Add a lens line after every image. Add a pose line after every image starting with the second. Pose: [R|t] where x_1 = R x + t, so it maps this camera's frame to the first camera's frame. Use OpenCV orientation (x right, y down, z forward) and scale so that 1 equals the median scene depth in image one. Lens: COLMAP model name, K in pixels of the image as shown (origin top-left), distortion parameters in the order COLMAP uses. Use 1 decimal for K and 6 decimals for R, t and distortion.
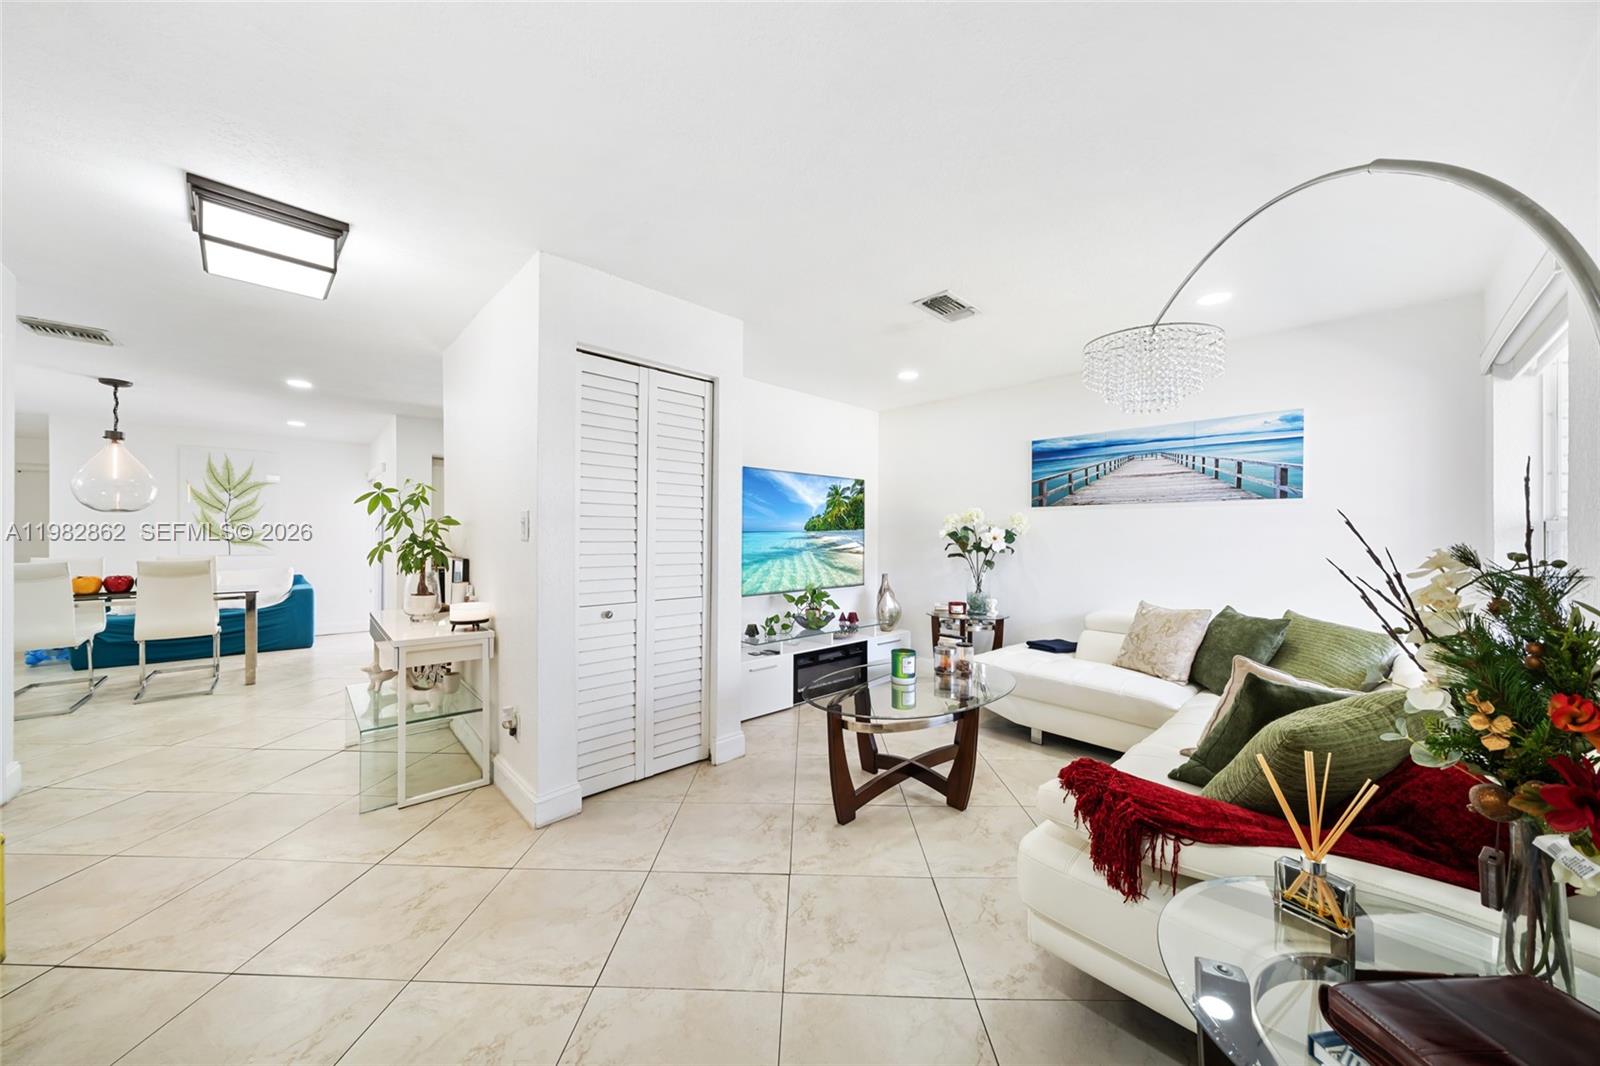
lens RADIAL K [[547.0, 0, 787.3], [0, 547.0, 535.5], [0, 0, 1]] dist [-0.006803, -0.000050]
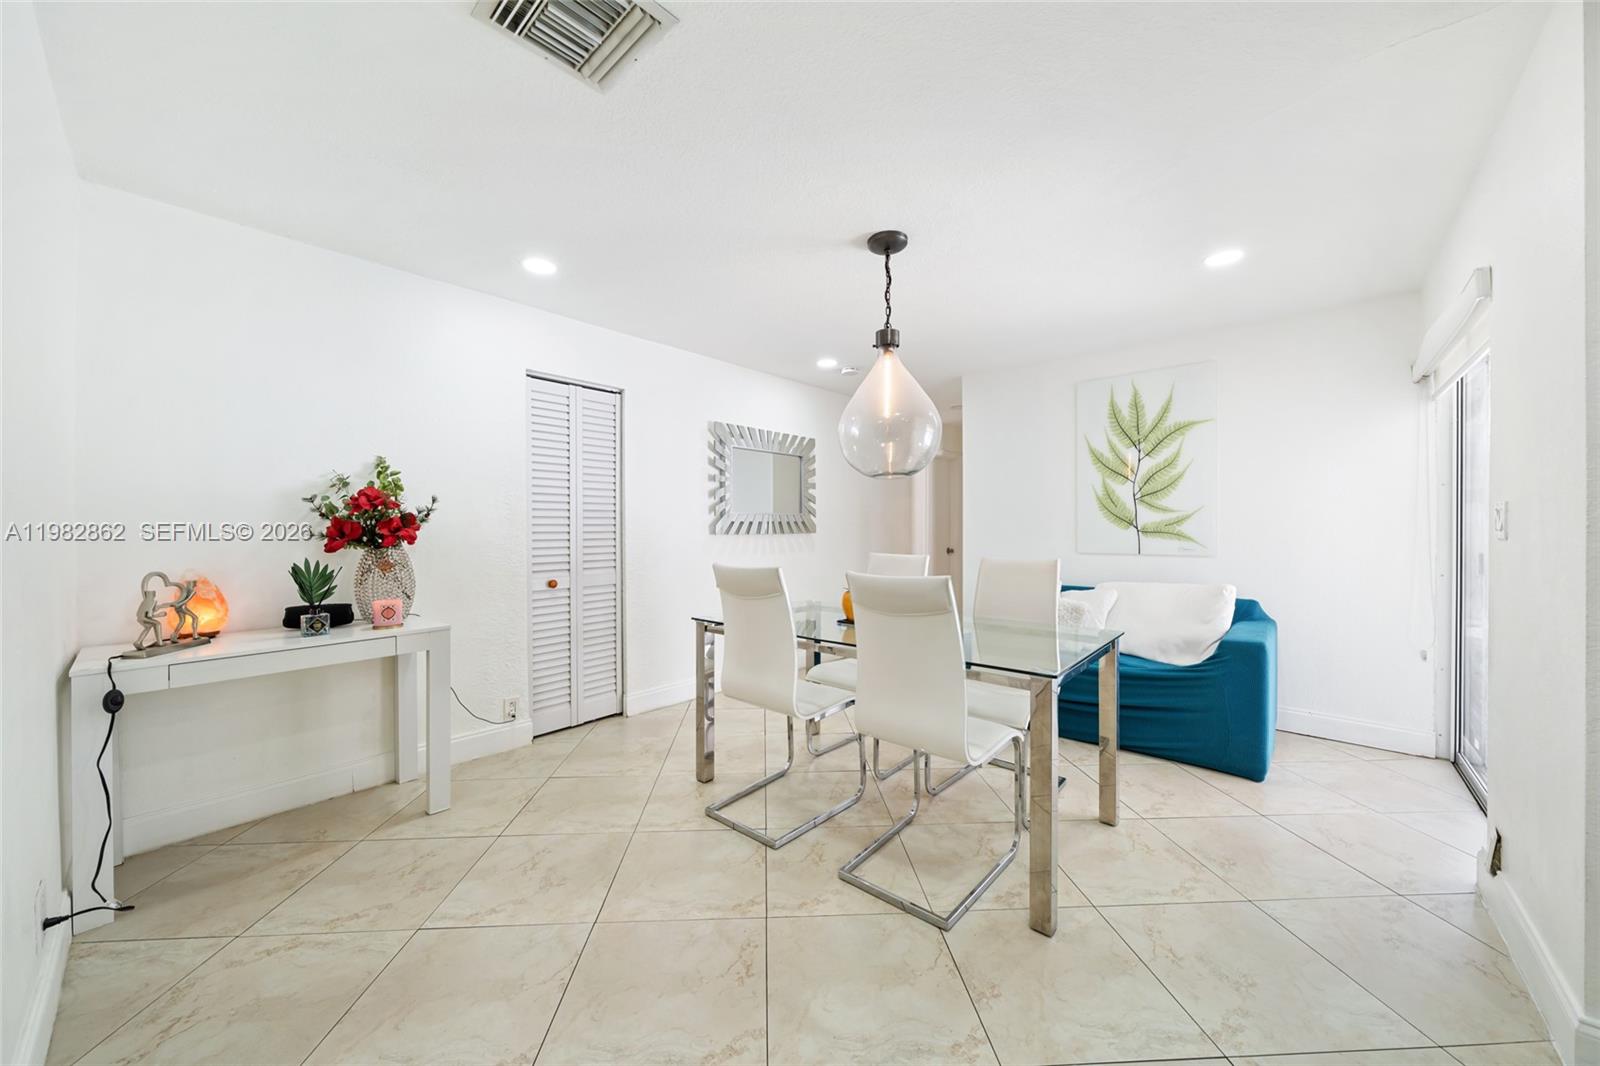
lens RADIAL K [[569.2, 0, 795.9], [0, 569.2, 532.6], [0, 0, 1]] dist [0.000053, -0.000217]
pose [[0.090089, 0.002908, -0.995929, -0.455322], [0.004467, 0.999984, 0.003324, 0.009090], [0.995924, -0.004748, 0.090075, 0.583965]]
